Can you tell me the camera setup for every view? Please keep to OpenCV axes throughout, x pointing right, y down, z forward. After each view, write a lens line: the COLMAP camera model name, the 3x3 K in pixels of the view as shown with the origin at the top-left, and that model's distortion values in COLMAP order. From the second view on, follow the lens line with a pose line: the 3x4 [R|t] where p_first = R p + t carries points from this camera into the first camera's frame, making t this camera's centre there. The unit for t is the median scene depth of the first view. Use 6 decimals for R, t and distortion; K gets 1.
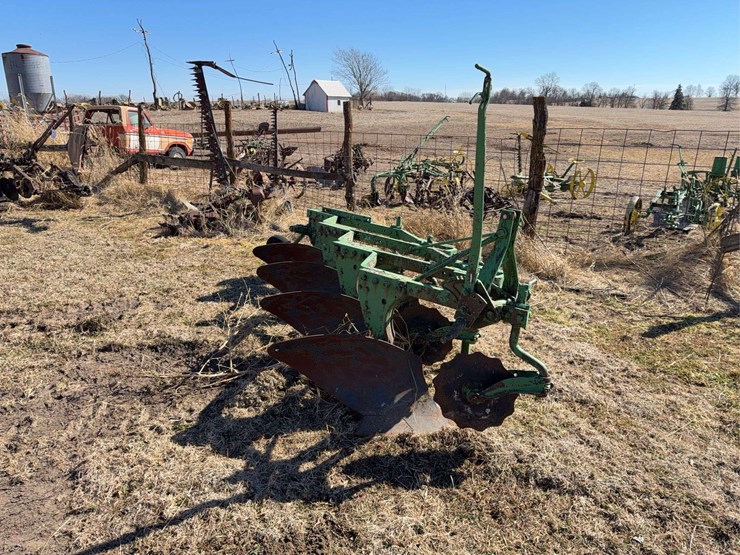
lens RADIAL K [[517.6, 0, 370.0], [0, 517.6, 277.5], [0, 0, 1]] dist [0.022470, -0.038906]
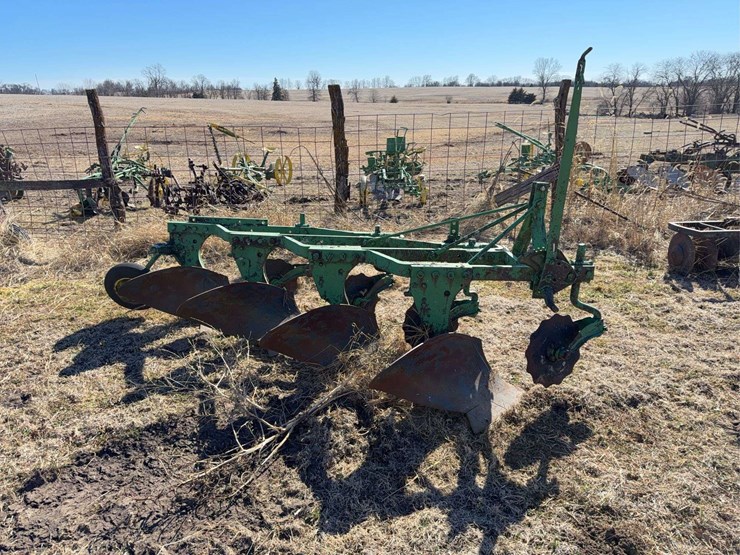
lens RADIAL K [[517.6, 0, 370.0], [0, 517.6, 277.5], [0, 0, 1]] dist [0.022470, -0.038906]
pose [[0.772256, -0.211996, 0.598898, -0.630590], [0.203514, 0.975556, 0.082901, -0.088509], [-0.601833, 0.057863, 0.796523, 0.305623]]
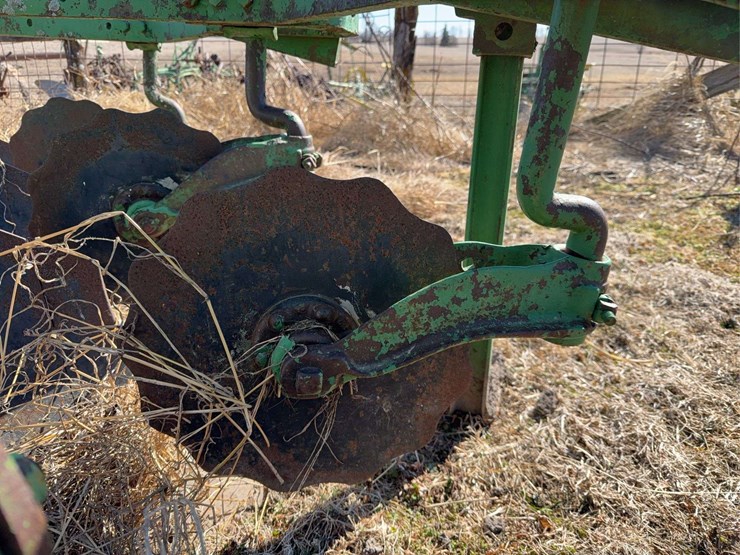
lens RADIAL K [[509.9, 0, 363.8], [0, 509.9, 288.1], [0, 0, 1]] dist [0.064387, -0.115537]
pose [[0.930766, -0.153584, 0.331794, 0.069462], [0.113160, 0.983944, 0.138016, 0.076953], [-0.347664, -0.090914, 0.933201, 0.919757]]
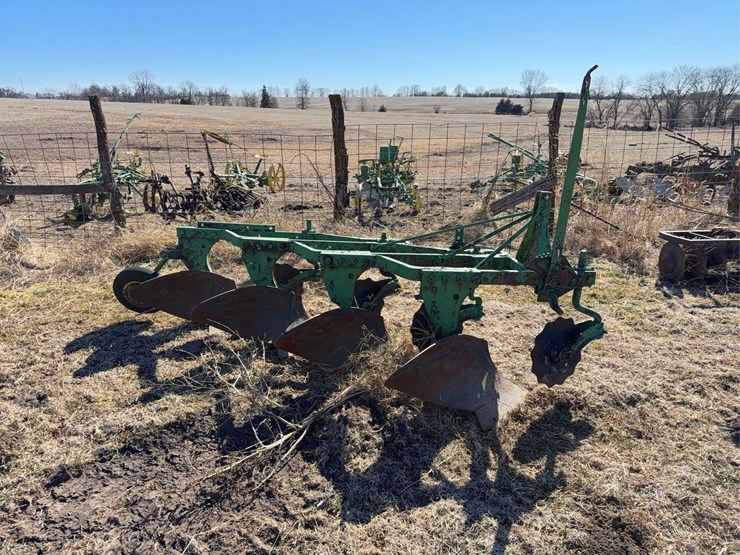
lens RADIAL K [[517.4, 0, 371.2], [0, 517.4, 281.0], [0, 0, 1]] dist [0.026610, -0.044850]
pose [[0.757097, -0.202294, 0.621194, -0.690655], [0.196030, 0.977380, 0.079372, -0.092574], [-0.623199, 0.061680, 0.779627, 0.305378]]
